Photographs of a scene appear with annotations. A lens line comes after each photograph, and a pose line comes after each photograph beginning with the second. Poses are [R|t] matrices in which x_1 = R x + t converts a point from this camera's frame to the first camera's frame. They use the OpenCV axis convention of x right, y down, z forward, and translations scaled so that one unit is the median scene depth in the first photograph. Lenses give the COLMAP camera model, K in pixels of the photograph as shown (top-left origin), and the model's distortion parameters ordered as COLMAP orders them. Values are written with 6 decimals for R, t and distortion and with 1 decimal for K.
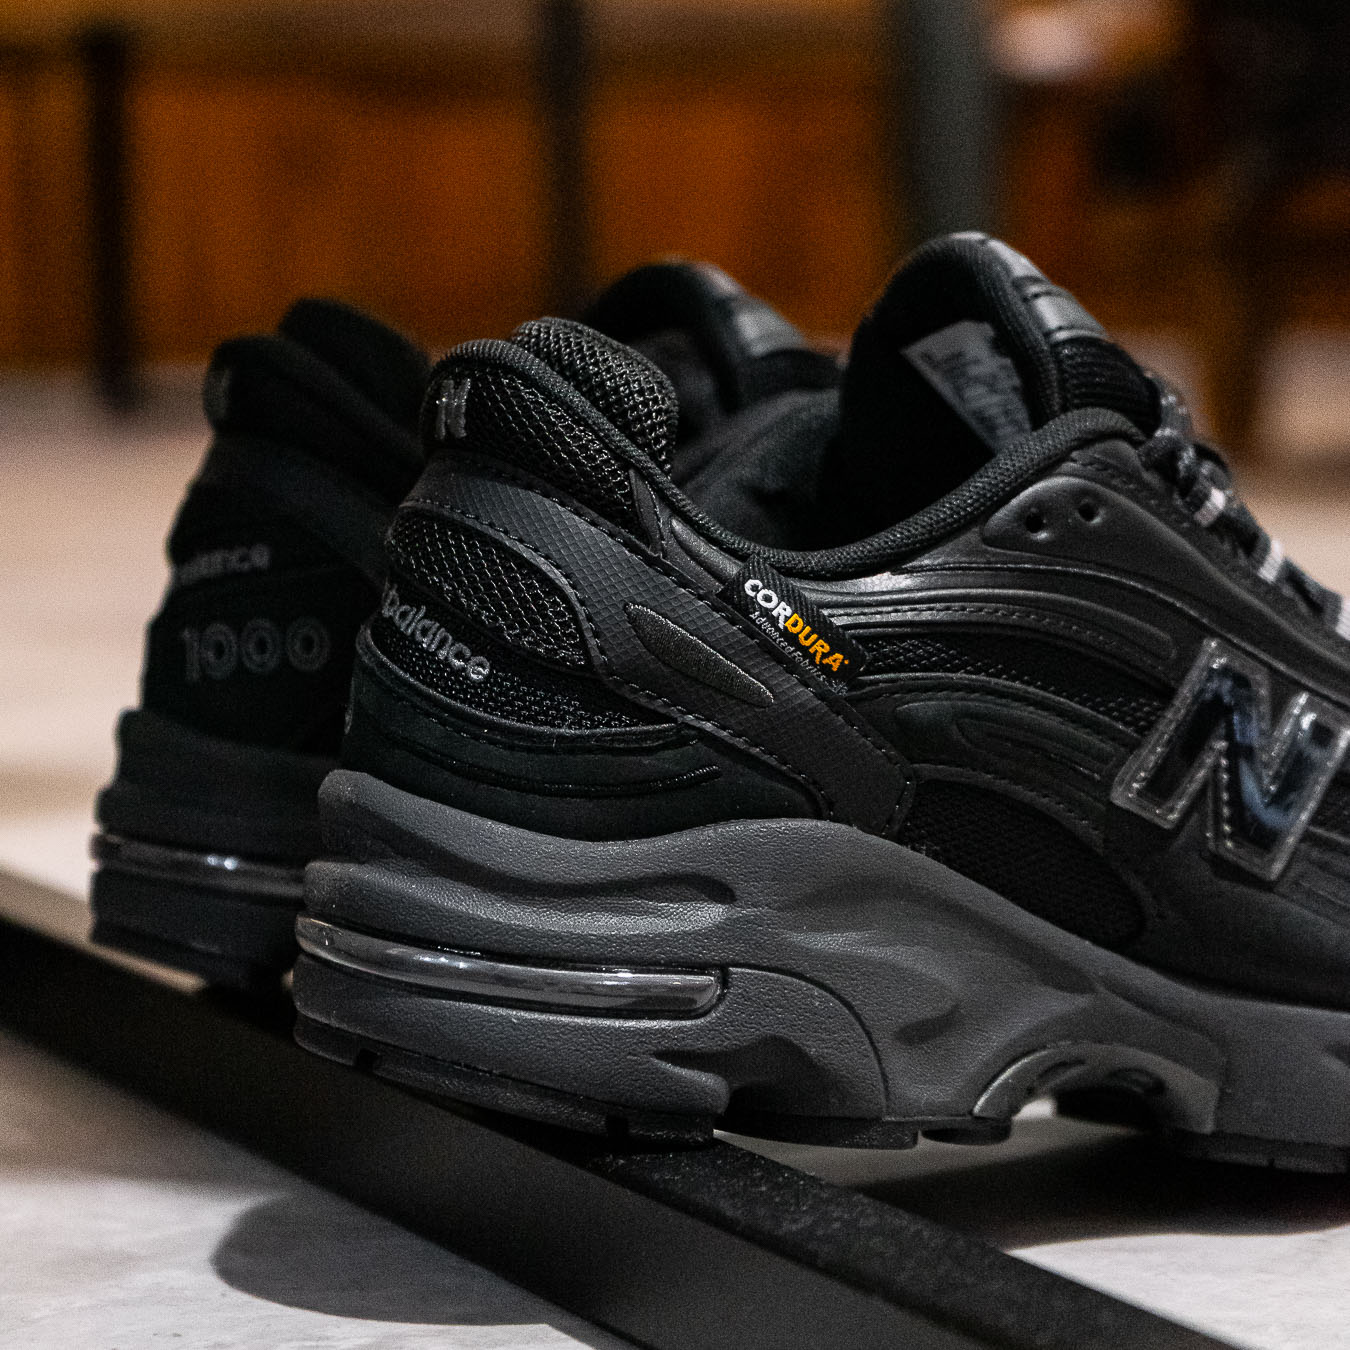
lens RADIAL K [[4304.6, 0, 675.0], [0, 4304.6, 675.0], [0, 0, 1]] dist [0.178189, -0.152386]
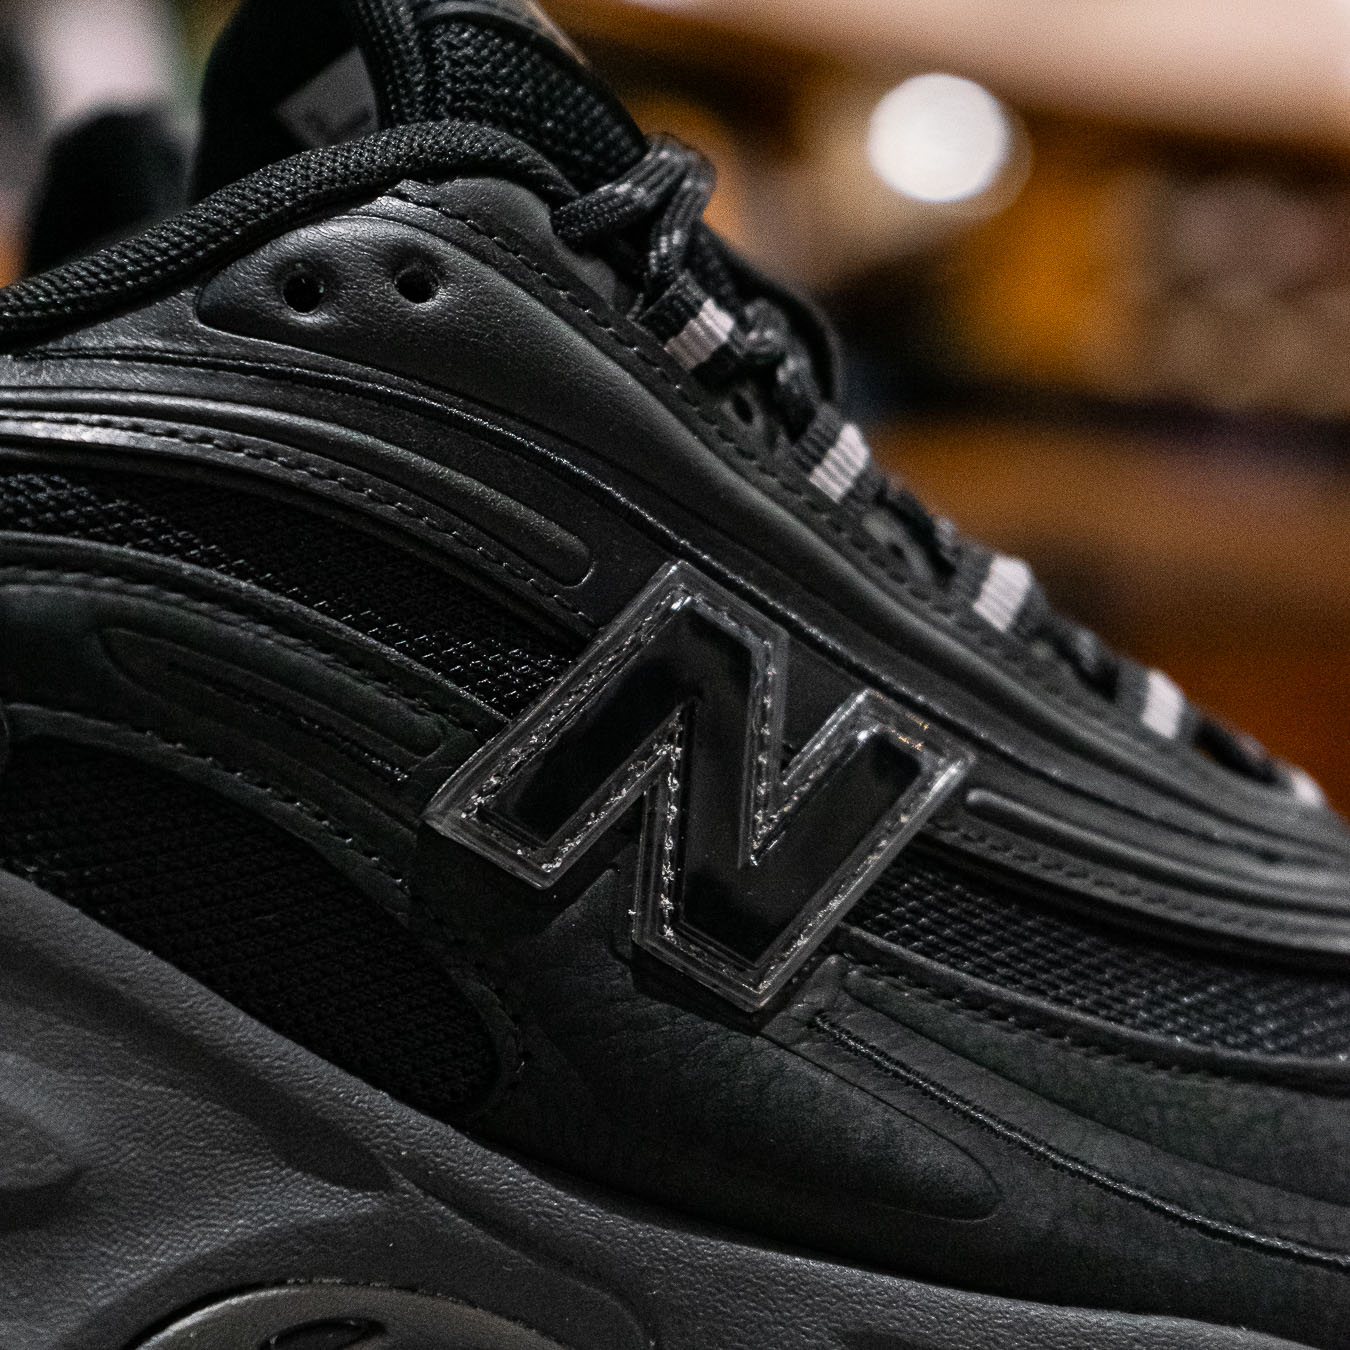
lens RADIAL K [[4640.9, 0, 675.0], [0, 4640.9, 675.0], [0, 0, 1]] dist [0.059808, -0.622788]
pose [[0.988591, 0.050905, -0.141763, 0.211416], [-0.070504, 0.988079, -0.136857, 0.087325], [0.133107, 0.145290, 0.980395, 0.434333]]
